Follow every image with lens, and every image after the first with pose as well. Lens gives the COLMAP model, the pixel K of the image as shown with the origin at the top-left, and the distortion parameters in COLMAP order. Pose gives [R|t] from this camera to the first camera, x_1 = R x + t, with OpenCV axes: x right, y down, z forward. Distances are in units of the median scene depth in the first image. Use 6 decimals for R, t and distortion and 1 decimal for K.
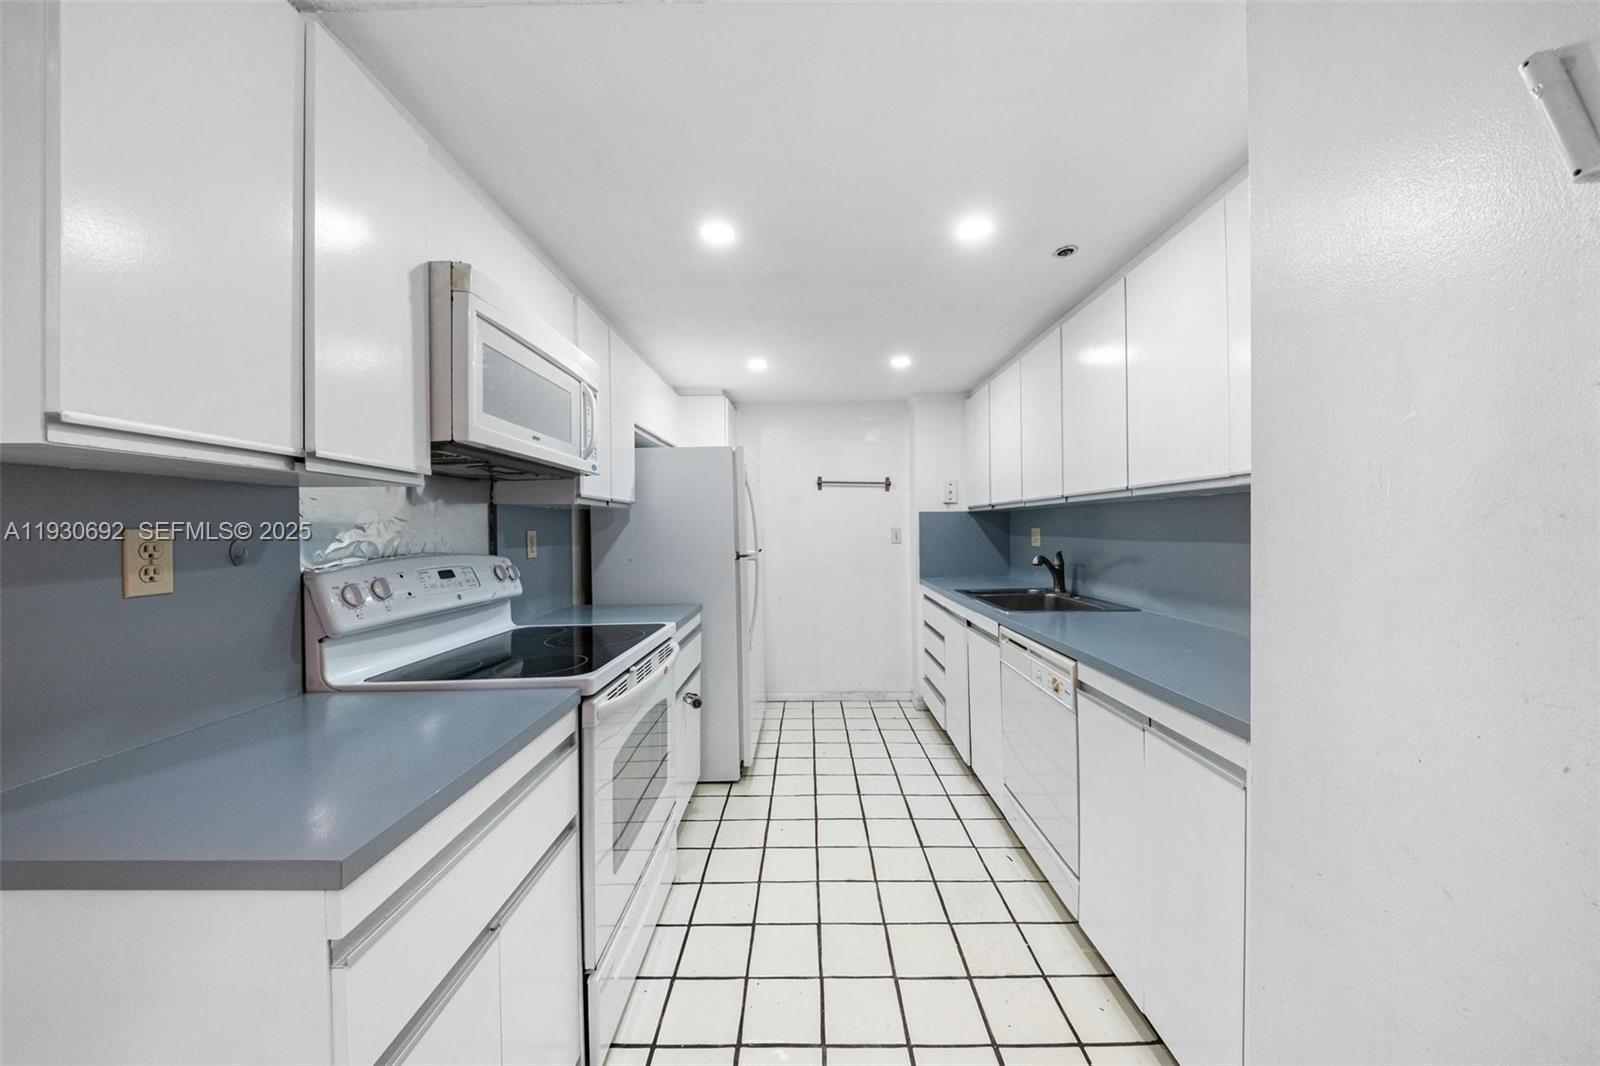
lens RADIAL K [[558.0, 0, 798.7], [0, 558.0, 521.0], [0, 0, 1]] dist [0.000520, -0.000161]
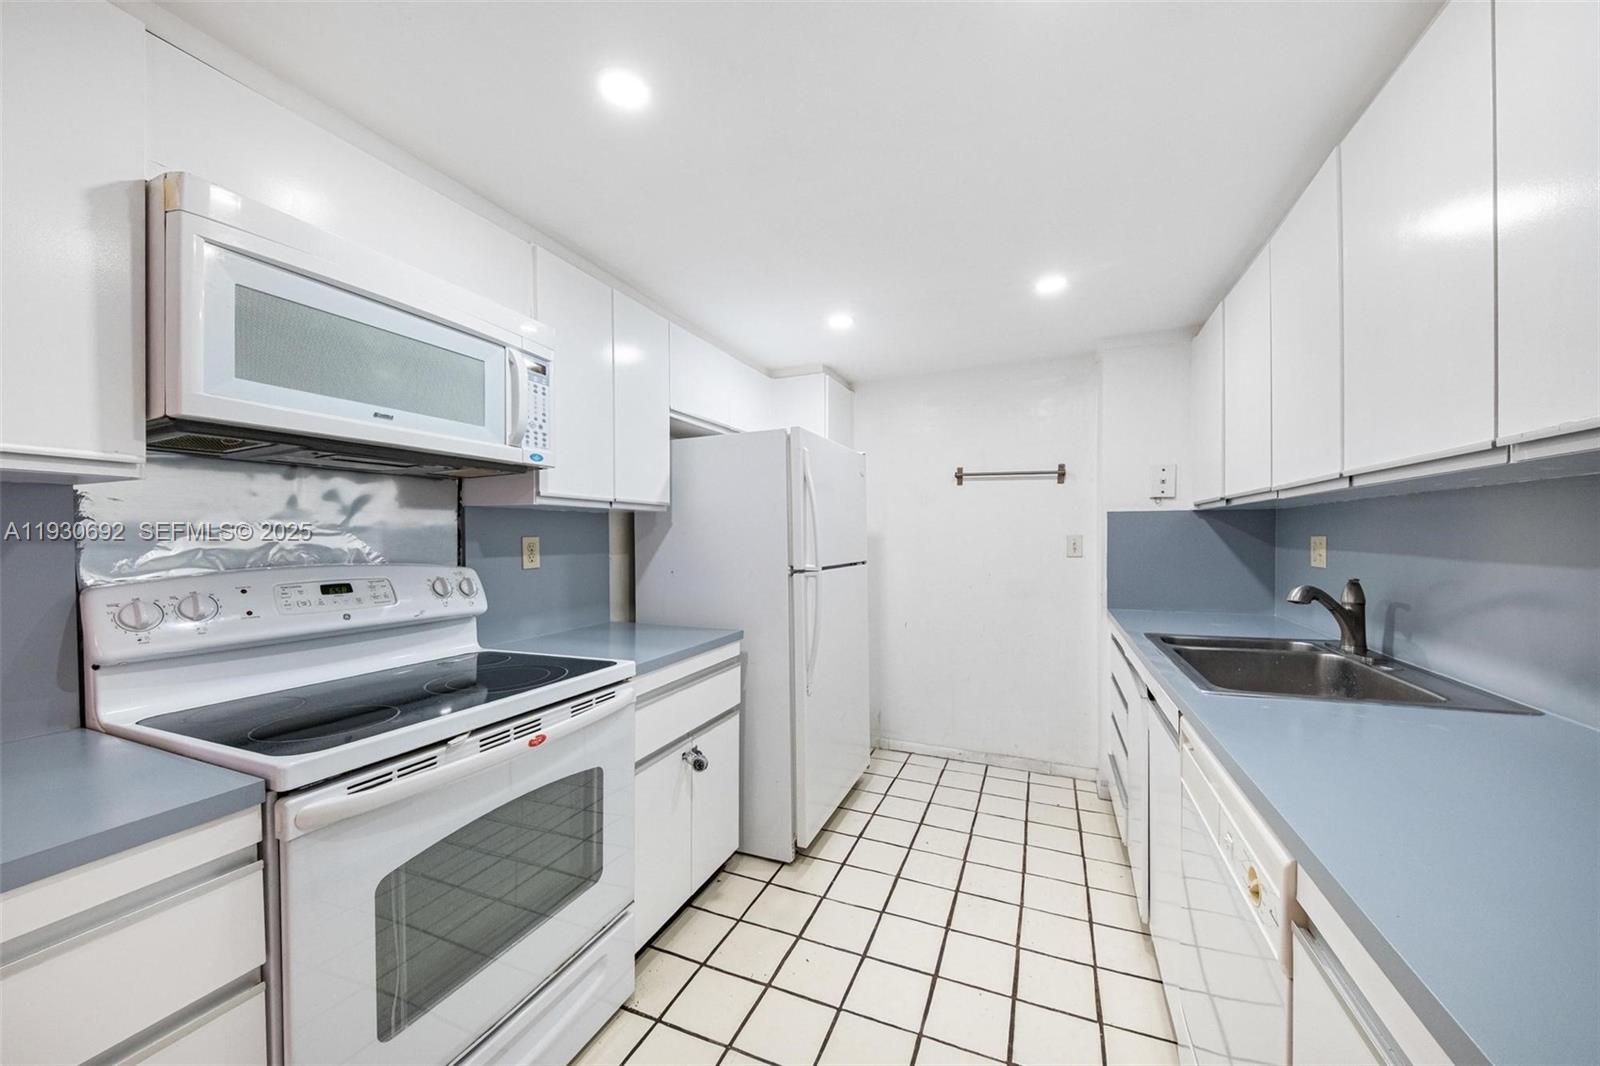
lens RADIAL K [[571.2, 0, 782.1], [0, 571.2, 537.0], [0, 0, 1]] dist [0.021810, -0.013085]
pose [[0.916359, 0.005363, -0.400321, 0.200700], [0.001931, 0.999839, 0.017816, 0.001866], [0.400352, -0.017099, 0.916202, 0.287039]]
